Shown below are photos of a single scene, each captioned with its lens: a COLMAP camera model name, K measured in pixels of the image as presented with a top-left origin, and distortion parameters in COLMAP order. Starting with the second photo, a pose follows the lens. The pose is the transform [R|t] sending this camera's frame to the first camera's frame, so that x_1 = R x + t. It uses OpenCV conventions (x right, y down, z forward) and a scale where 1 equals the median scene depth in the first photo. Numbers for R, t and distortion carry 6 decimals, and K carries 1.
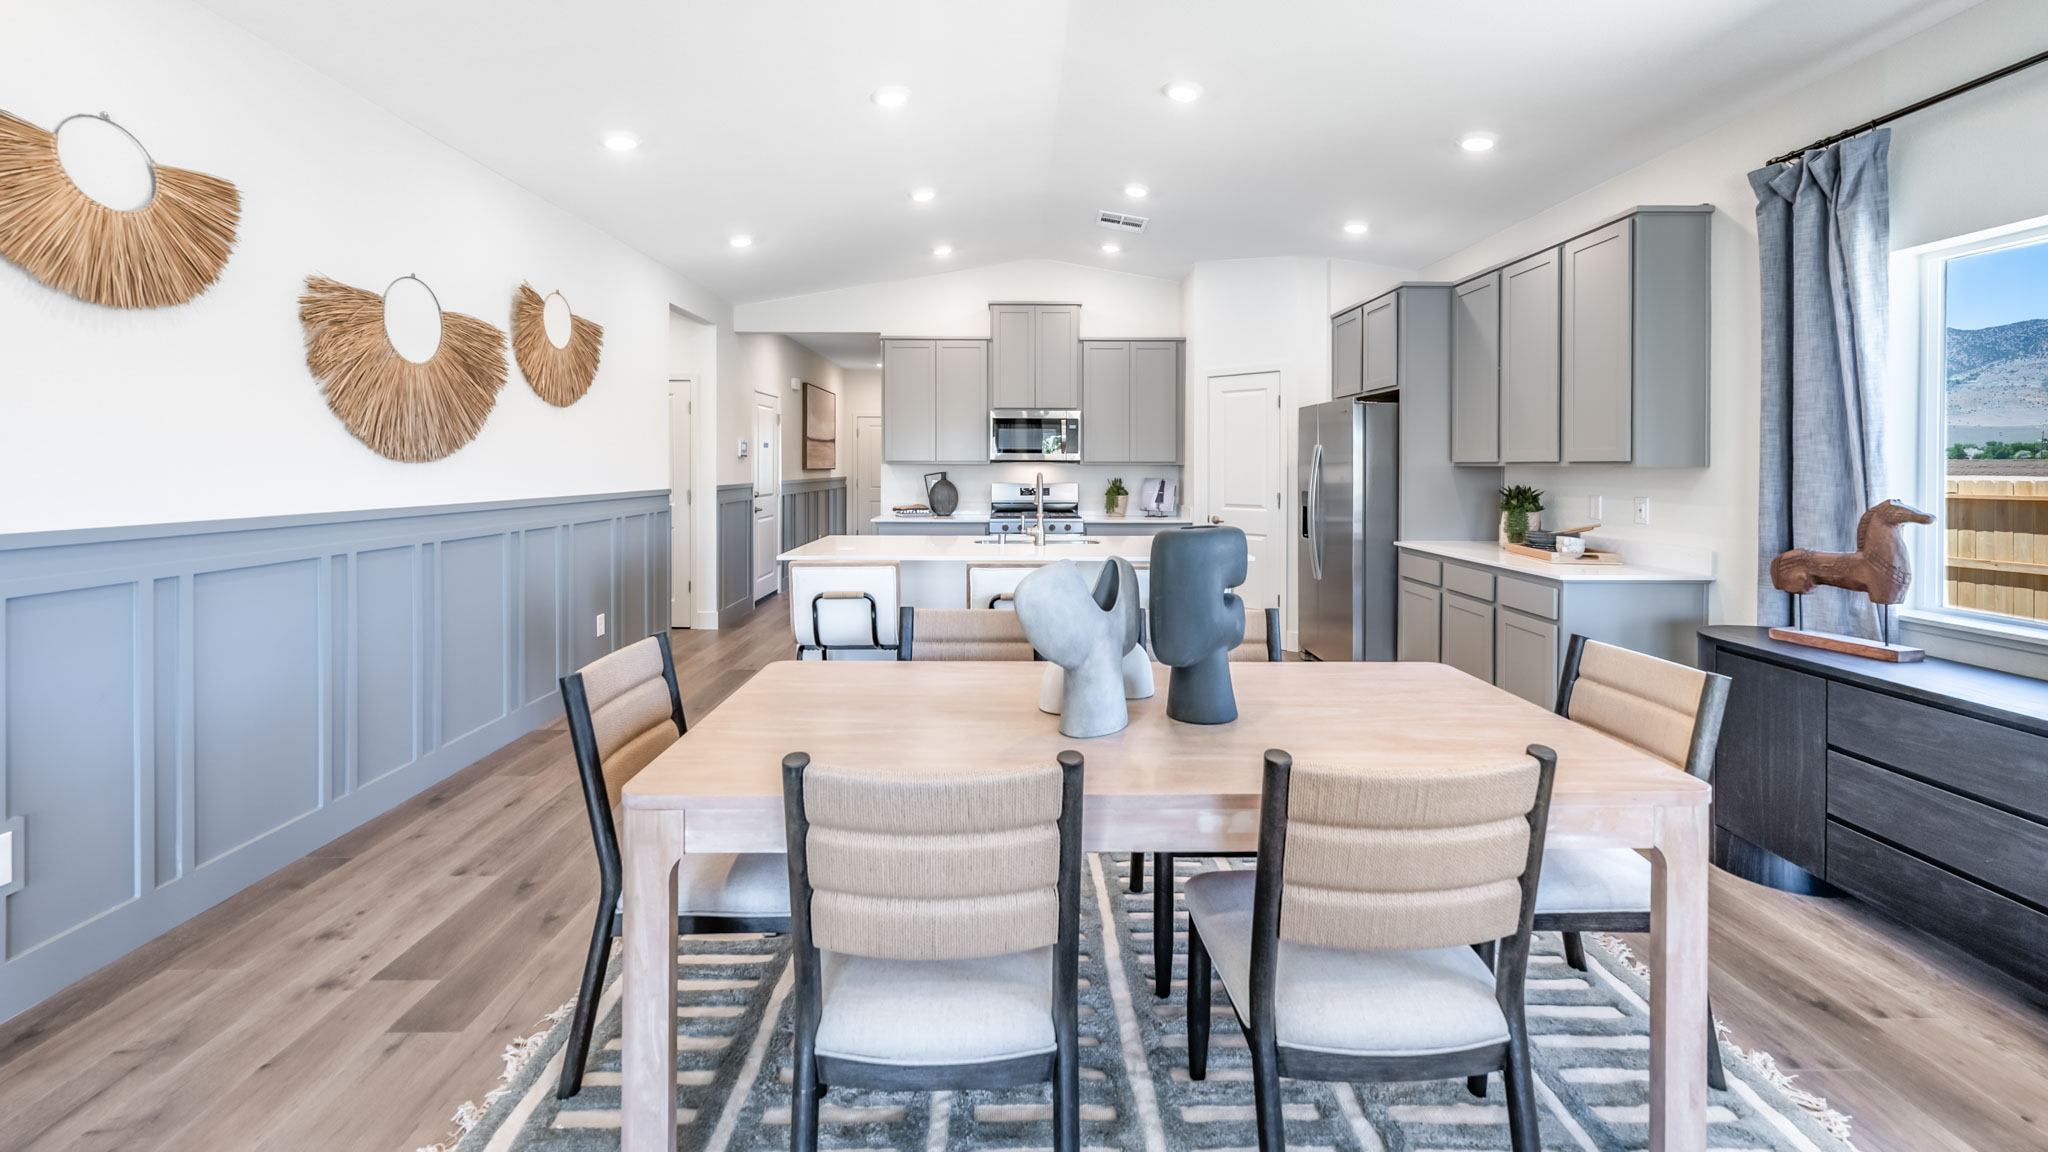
lens RADIAL K [[826.6, 0, 1023.7], [0, 826.6, 471.7], [0, 0, 1]] dist [0.000120, -0.000377]
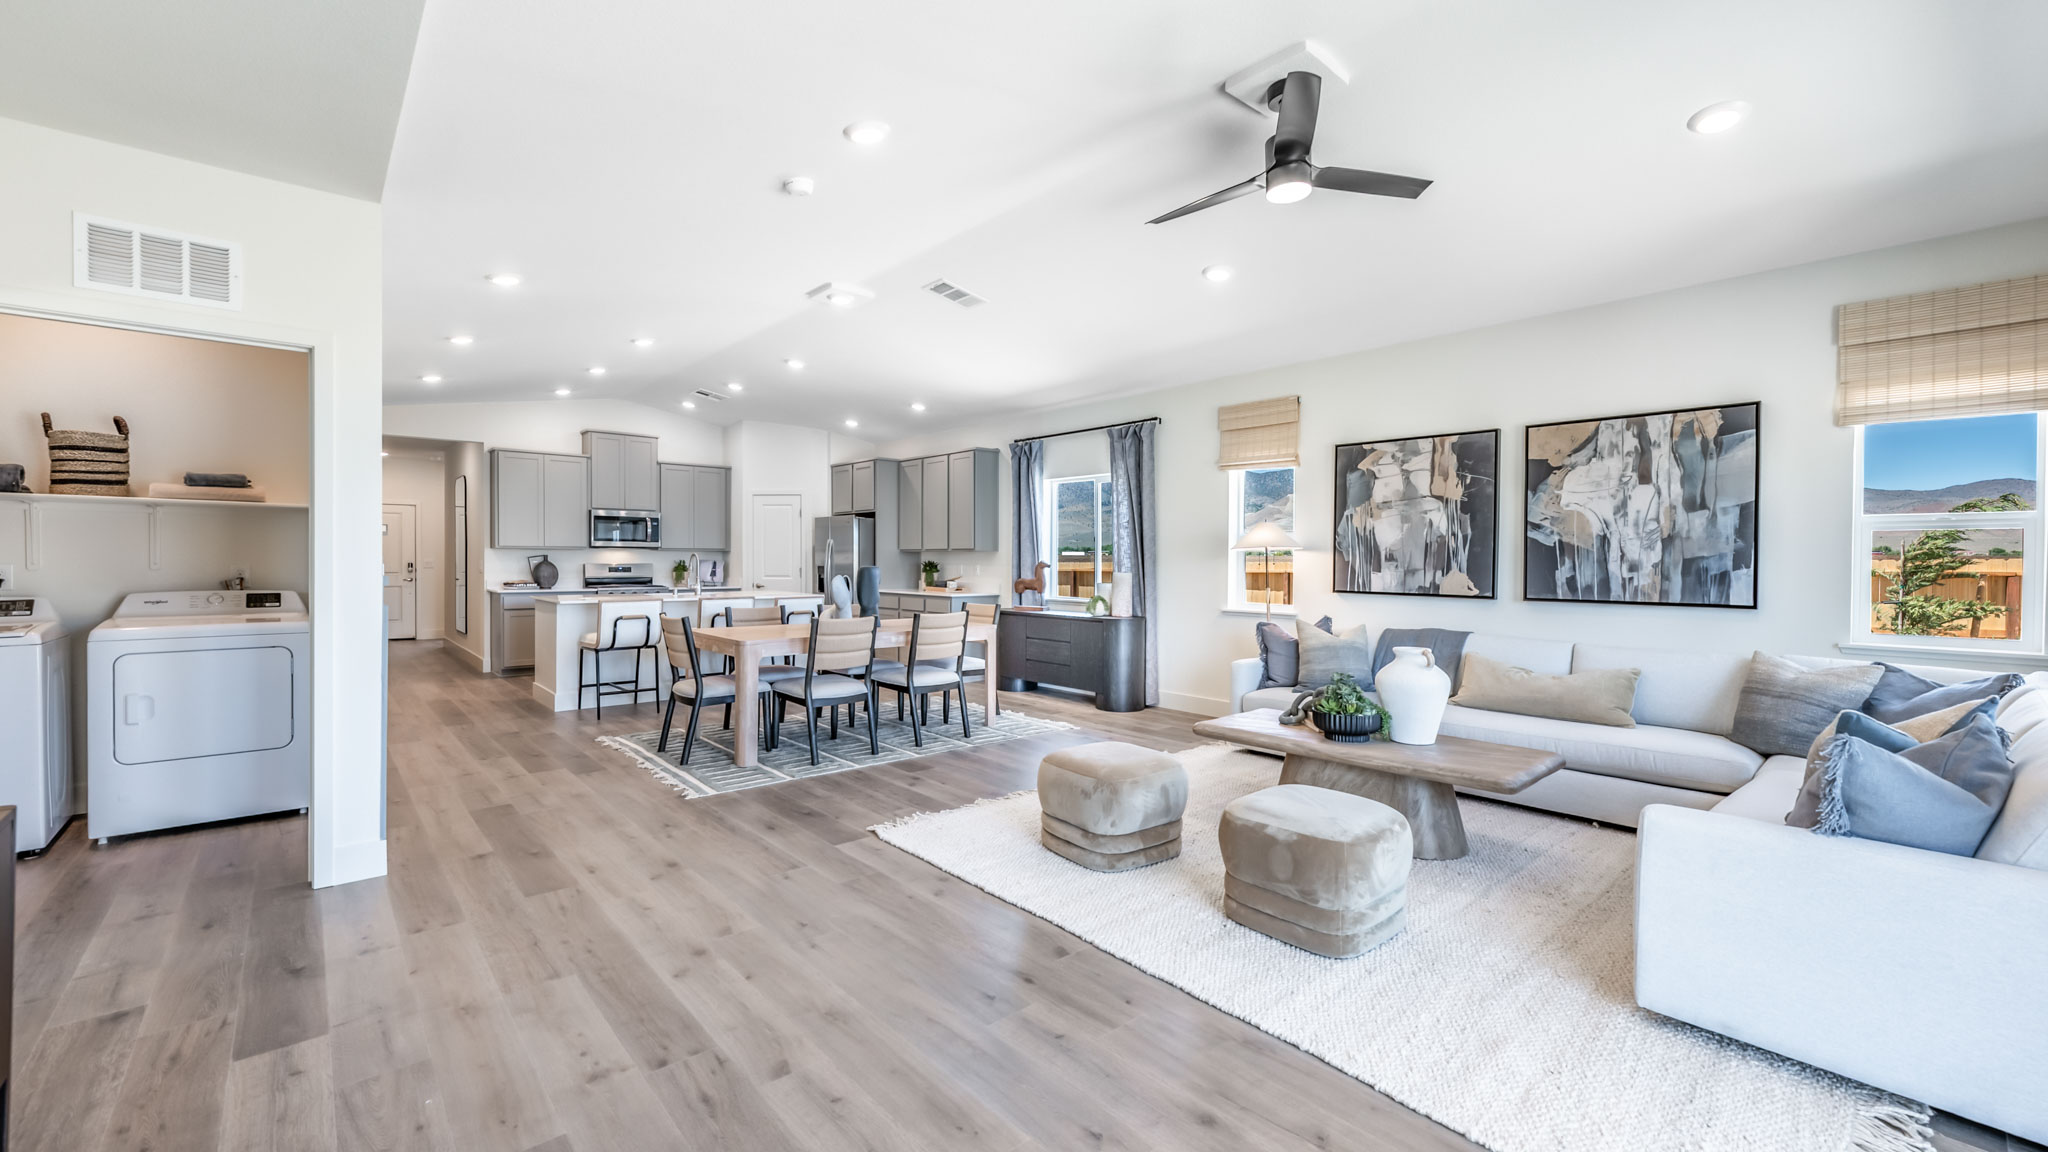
lens RADIAL K [[826.6, 0, 1020.7], [0, 826.6, 565.3], [0, 0, 1]] dist [0.000120, -0.000377]
pose [[0.755484, -0.001789, 0.655164, -0.399518], [0.002269, 0.999997, 0.000114, 0.019109], [-0.655163, 0.001400, 0.755486, -0.492462]]
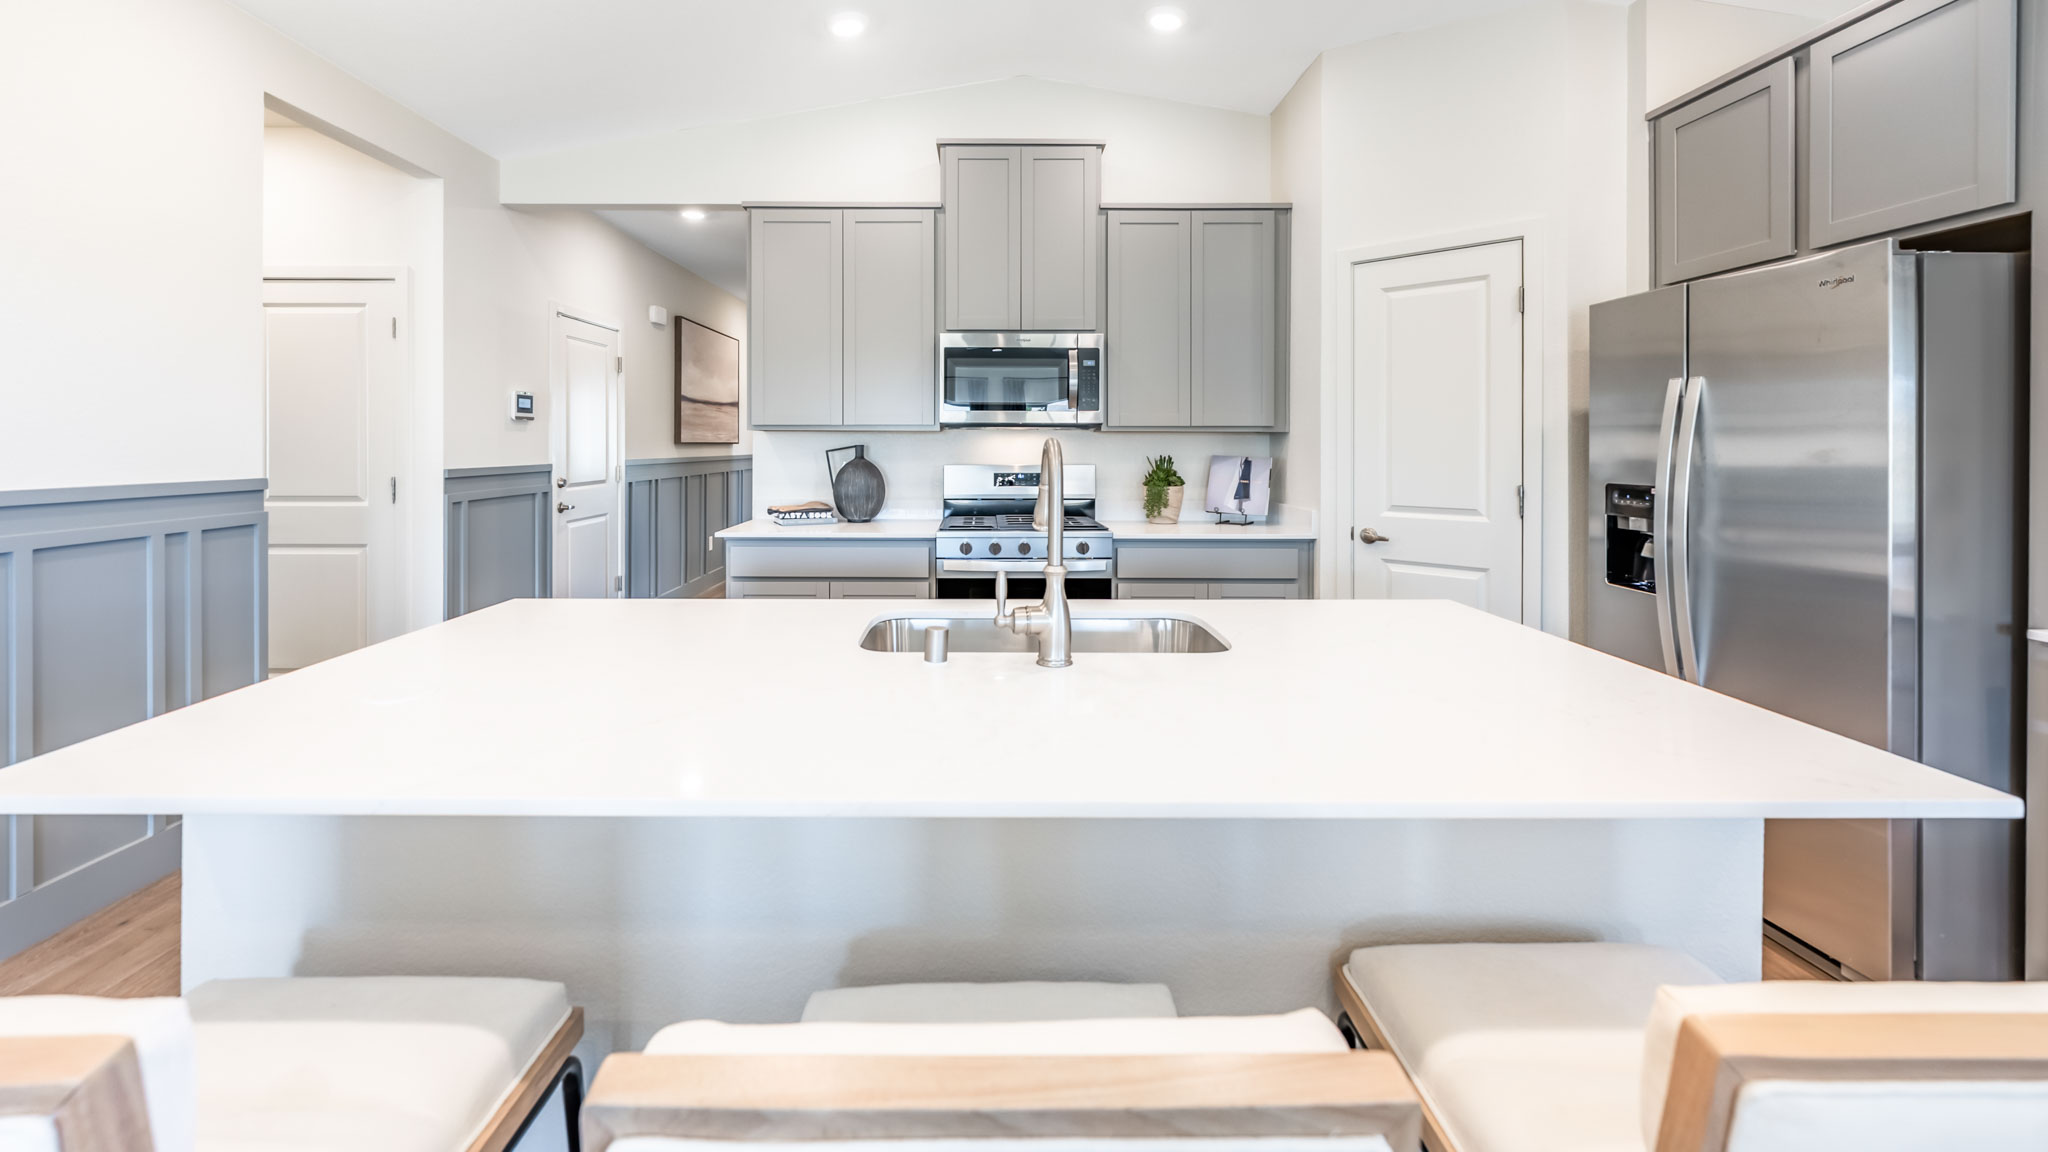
lens RADIAL K [[826.6, 0, 988.3], [0, 826.6, 446.7], [0, 0, 1]] dist [0.000120, -0.000377]
pose [[0.999913, 0.000120, -0.013178, -0.000673], [-0.000172, 0.999992, -0.003957, 0.003927], [0.013178, 0.003959, 0.999905, 0.448356]]
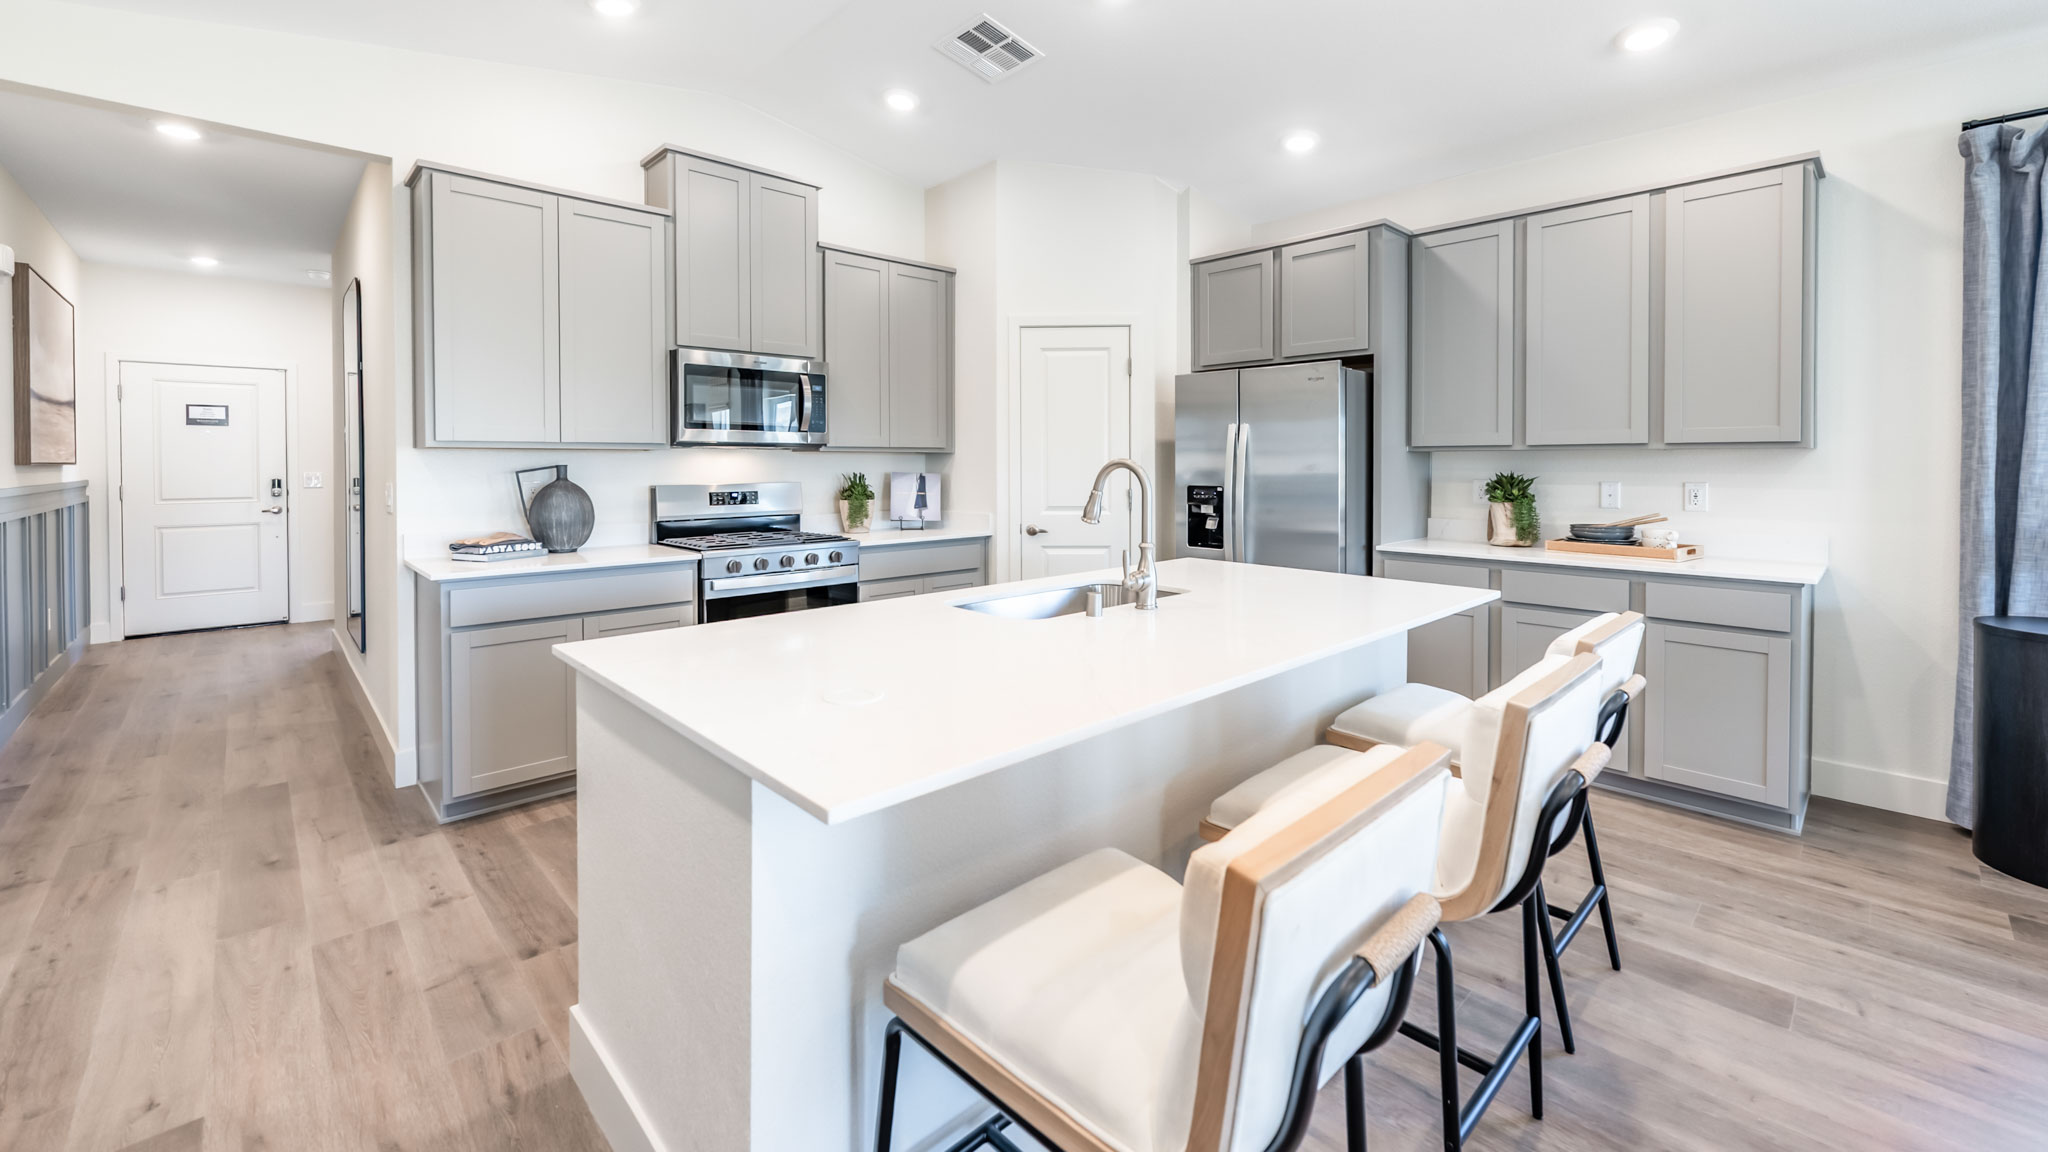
lens RADIAL K [[826.6, 0, 1010.0], [0, 826.6, 470.8], [0, 0, 1]] dist [0.000120, -0.000377]
pose [[0.738440, -0.009387, 0.674253, -0.243147], [0.008398, 0.999954, 0.004725, 0.004168], [-0.674266, 0.002173, 0.738485, 0.464358]]
